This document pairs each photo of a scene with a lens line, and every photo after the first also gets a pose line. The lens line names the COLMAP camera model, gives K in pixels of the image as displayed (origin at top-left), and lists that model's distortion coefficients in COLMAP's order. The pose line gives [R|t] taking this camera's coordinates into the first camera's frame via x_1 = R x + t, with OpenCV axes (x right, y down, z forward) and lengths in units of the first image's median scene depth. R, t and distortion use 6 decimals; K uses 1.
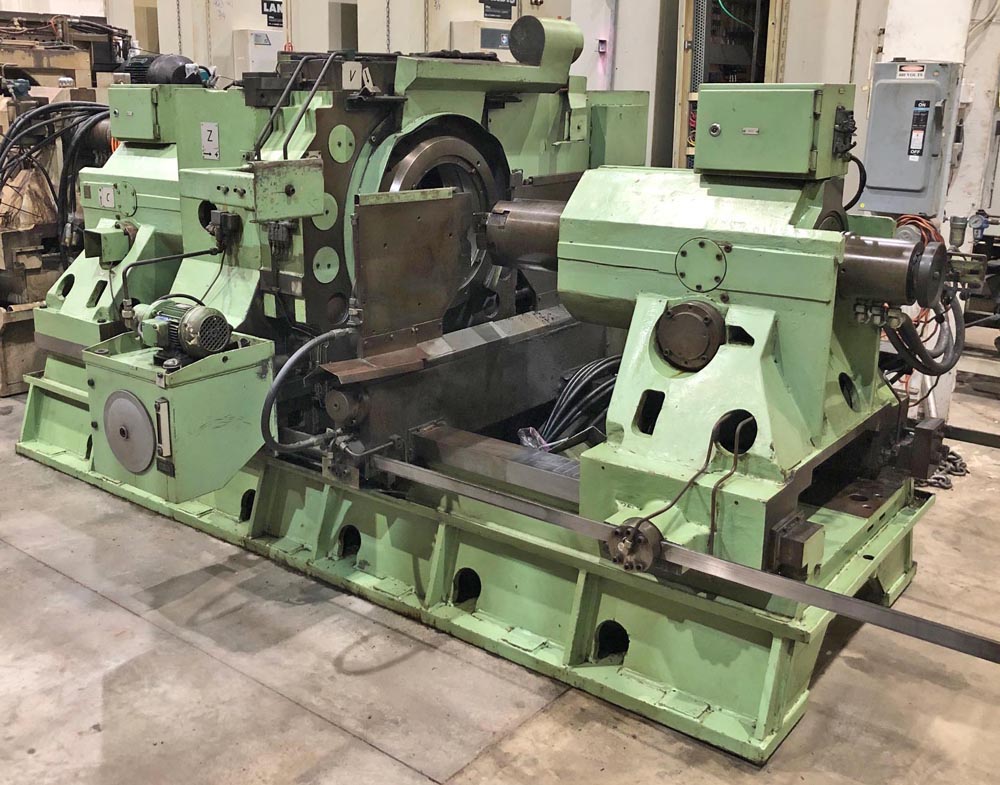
lens RADIAL K [[1029.5, 0, 498.2], [0, 1029.5, 408.9], [0, 0, 1]] dist [0.052428, -0.201428]
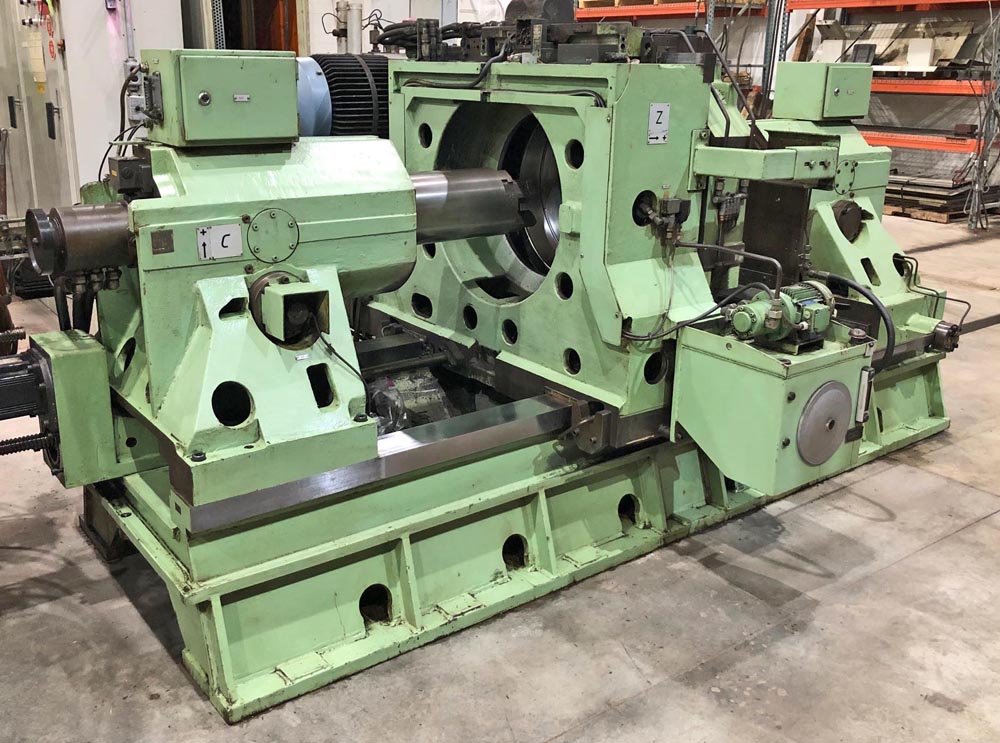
lens RADIAL K [[919.5, 0, 500.0], [0, 919.5, 371.5], [0, 0, 1]] dist [0.001348, -0.001732]
pose [[0.255367, -0.310872, 0.915504, -1.145958], [0.269560, 0.932244, 0.241366, -0.297650], [-0.928507, 0.185146, 0.321863, 0.940177]]
